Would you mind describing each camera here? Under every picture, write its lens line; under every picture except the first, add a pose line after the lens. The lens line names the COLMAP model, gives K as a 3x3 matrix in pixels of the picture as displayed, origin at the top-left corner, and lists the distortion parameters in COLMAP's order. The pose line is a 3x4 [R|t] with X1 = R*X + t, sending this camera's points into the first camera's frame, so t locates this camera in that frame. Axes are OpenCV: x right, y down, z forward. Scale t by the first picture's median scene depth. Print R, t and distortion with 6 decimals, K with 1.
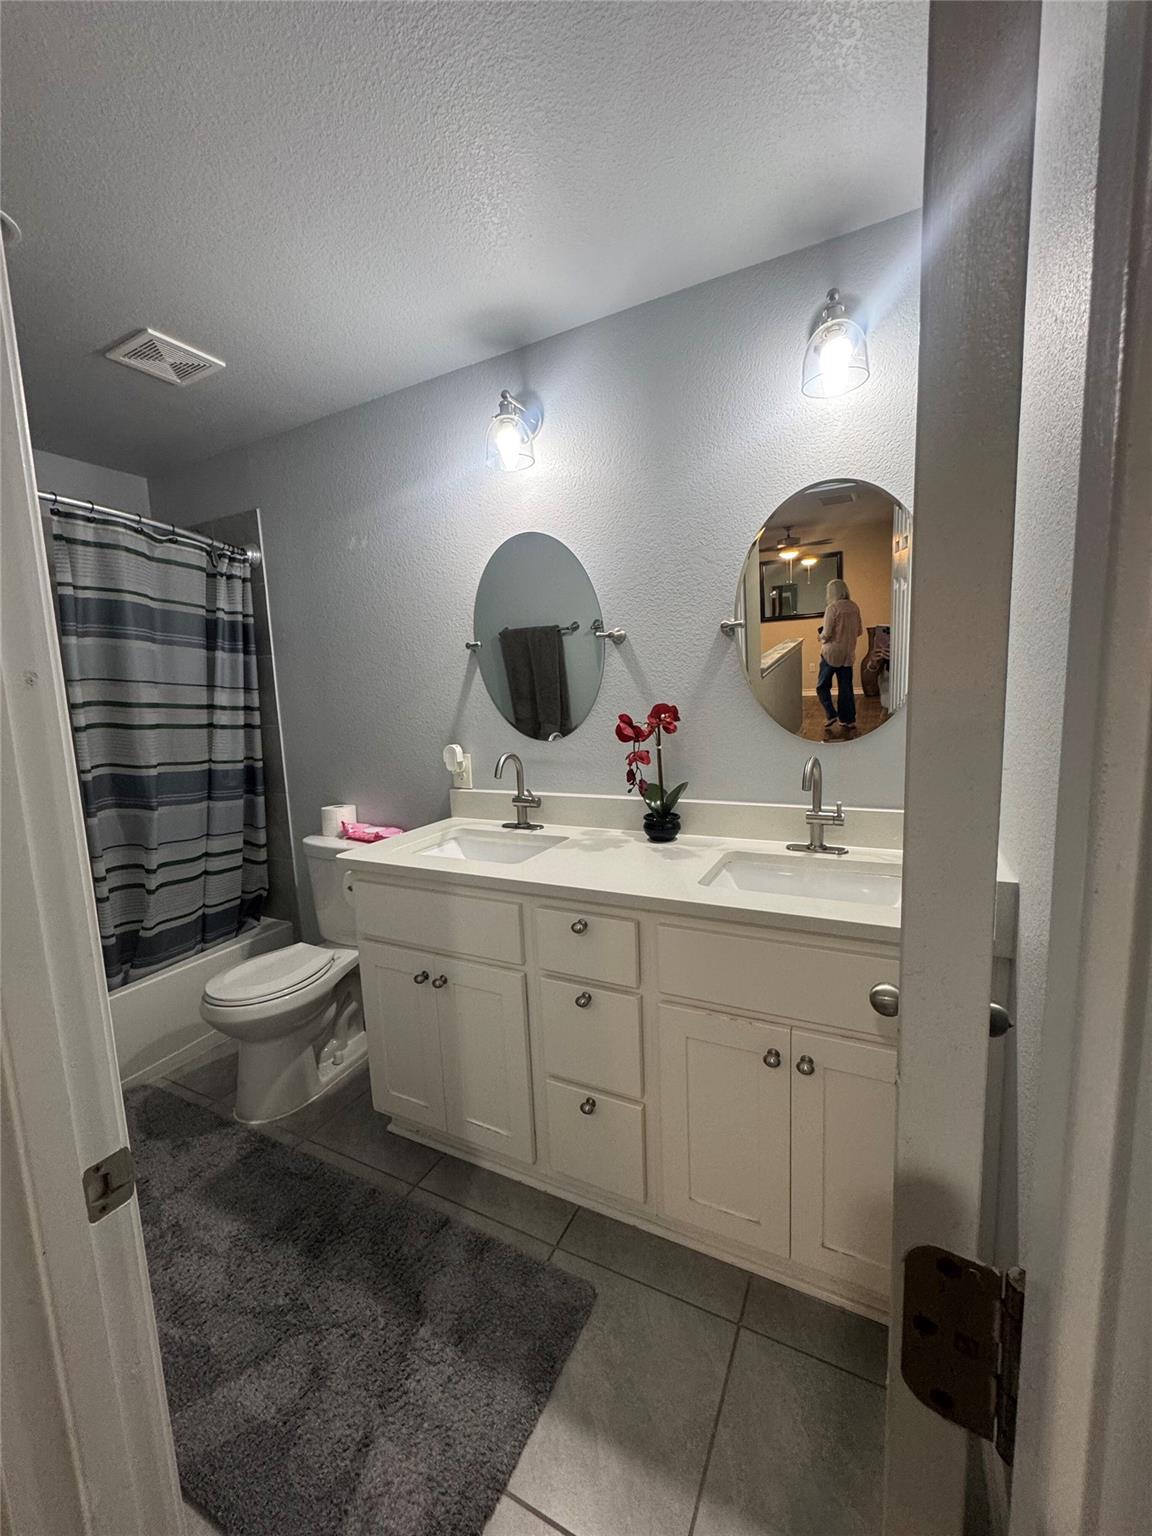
lens RADIAL K [[614.2, 0, 577.9], [0, 614.2, 771.5], [0, 0, 1]] dist [-0.003097, 0.000048]
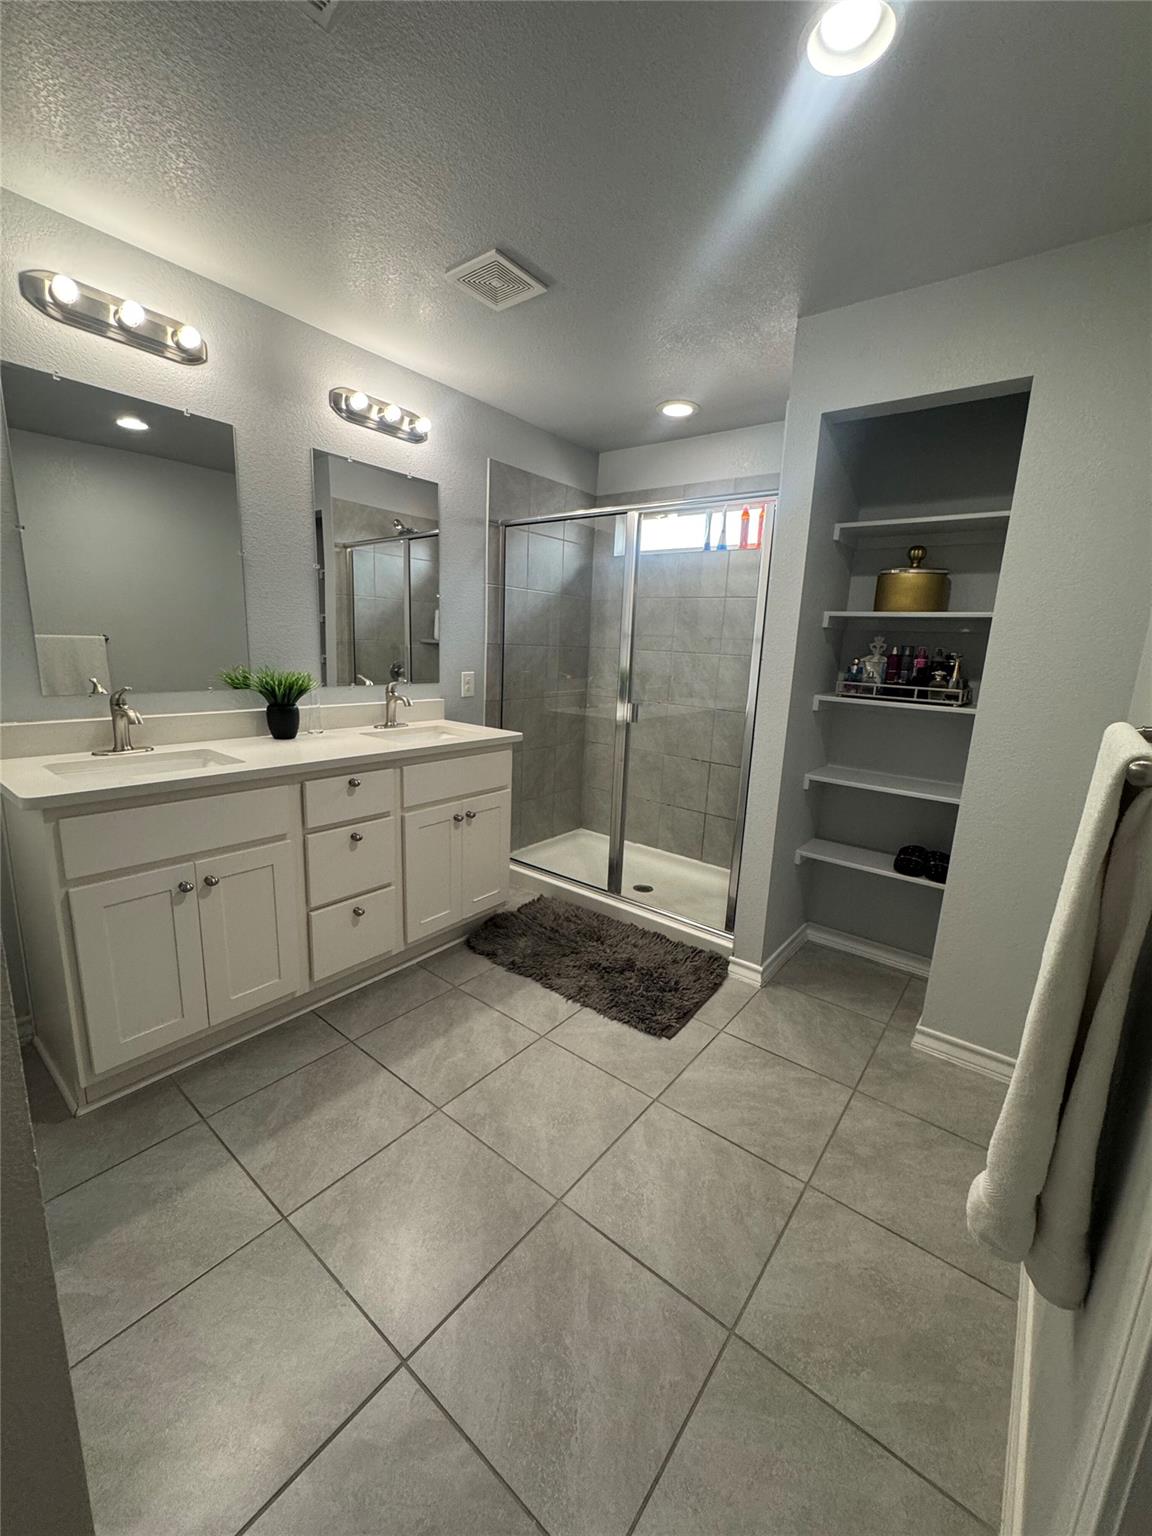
lens RADIAL K [[614.2, 0, 577.9], [0, 614.2, 771.5], [0, 0, 1]] dist [-0.003097, 0.000048]
pose [[0.189468, -0.153030, 0.969888, -1.372431], [0.073121, 0.987236, 0.141483, 0.055230], [-0.979160, 0.044113, 0.198240, 0.192138]]
